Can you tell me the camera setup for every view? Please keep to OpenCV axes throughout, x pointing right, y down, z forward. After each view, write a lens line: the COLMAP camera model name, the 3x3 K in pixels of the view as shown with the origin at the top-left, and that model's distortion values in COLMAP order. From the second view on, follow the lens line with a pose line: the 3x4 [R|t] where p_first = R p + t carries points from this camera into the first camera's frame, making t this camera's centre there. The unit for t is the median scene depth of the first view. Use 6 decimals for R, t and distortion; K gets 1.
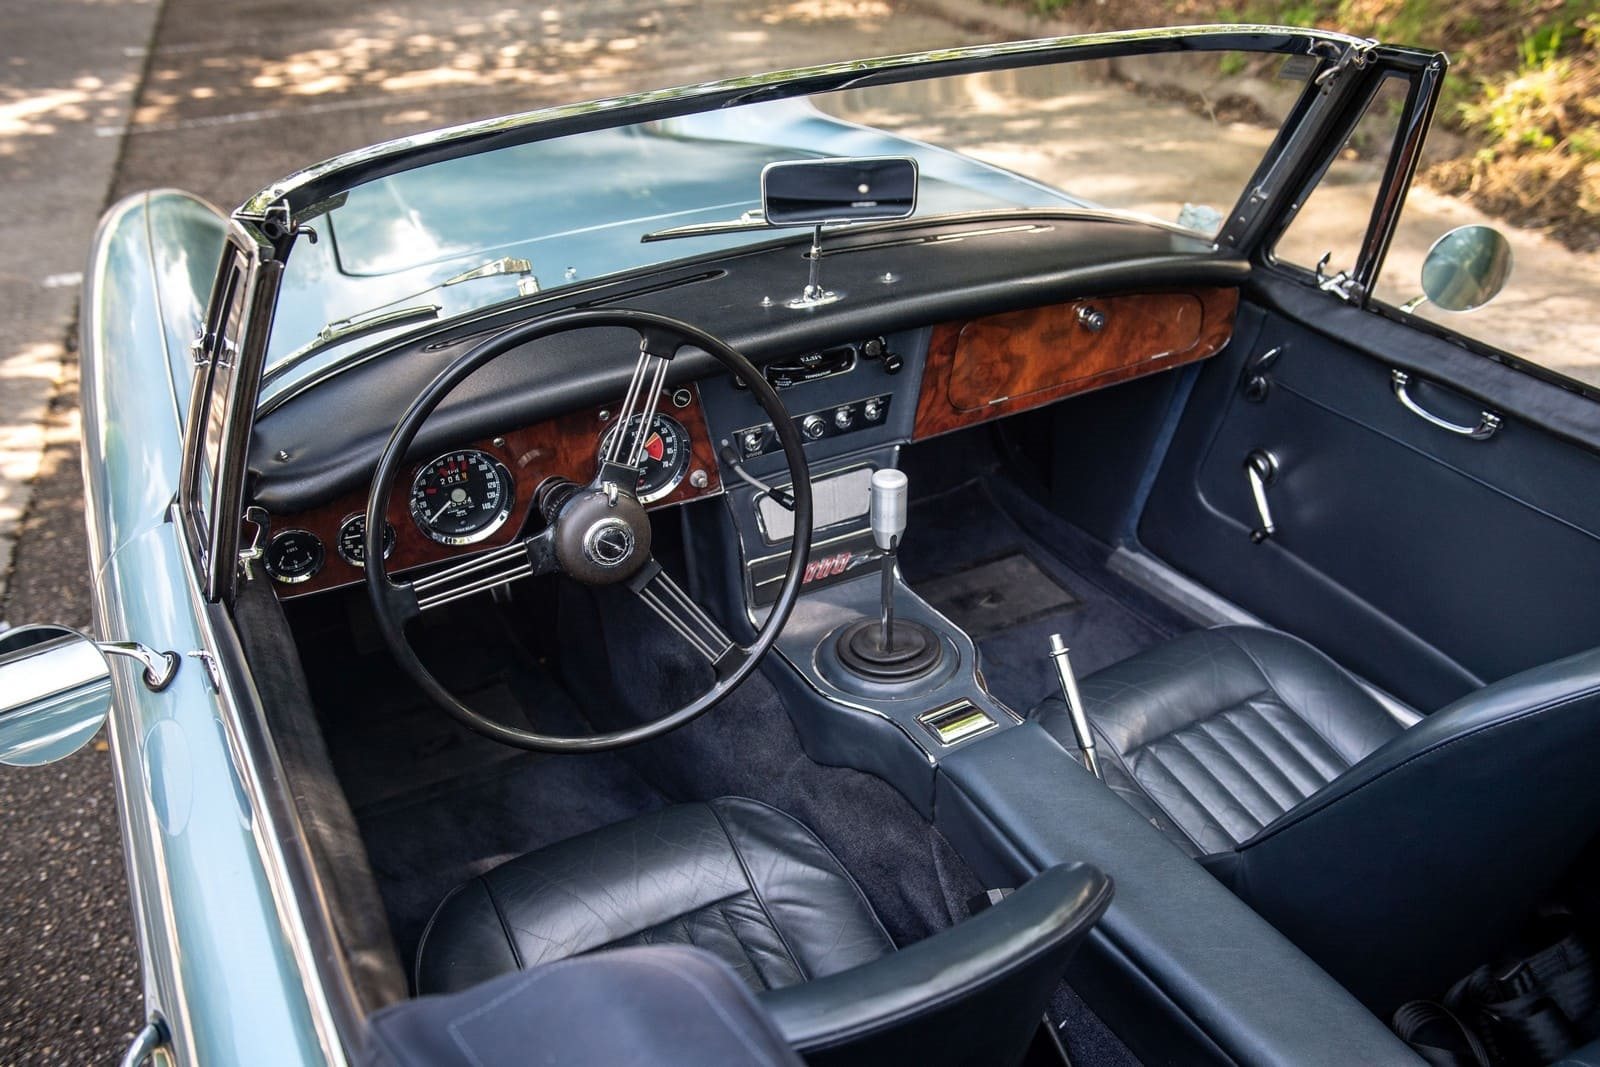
lens RADIAL K [[1418.5, 0, 855.6], [0, 1418.5, 536.0], [0, 0, 1]] dist [-0.052120, 0.056532]
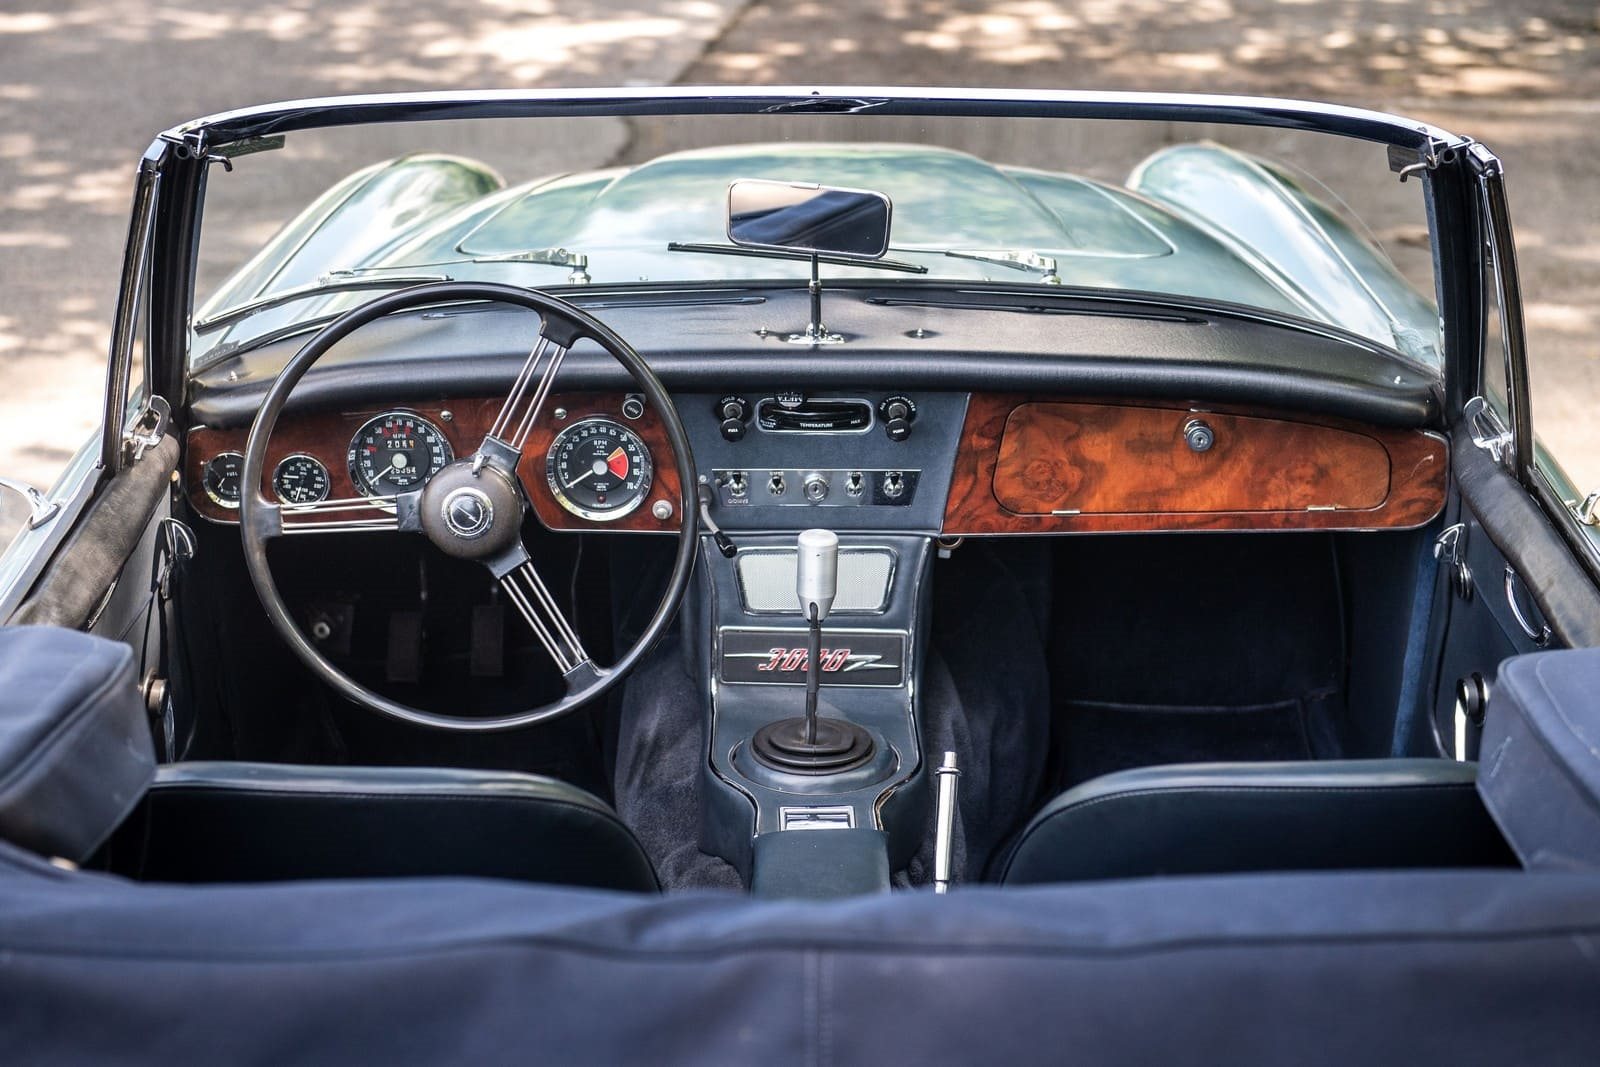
lens RADIAL K [[2899.9, 0, 816.1], [0, 2899.9, 563.9], [0, 0, 1]] dist [0.074779, -0.210274]
pose [[0.876474, 0.191717, -0.441631, 0.748901], [-0.256308, 0.962309, -0.090927, 0.127485], [0.407553, 0.192889, 0.892577, -0.570275]]
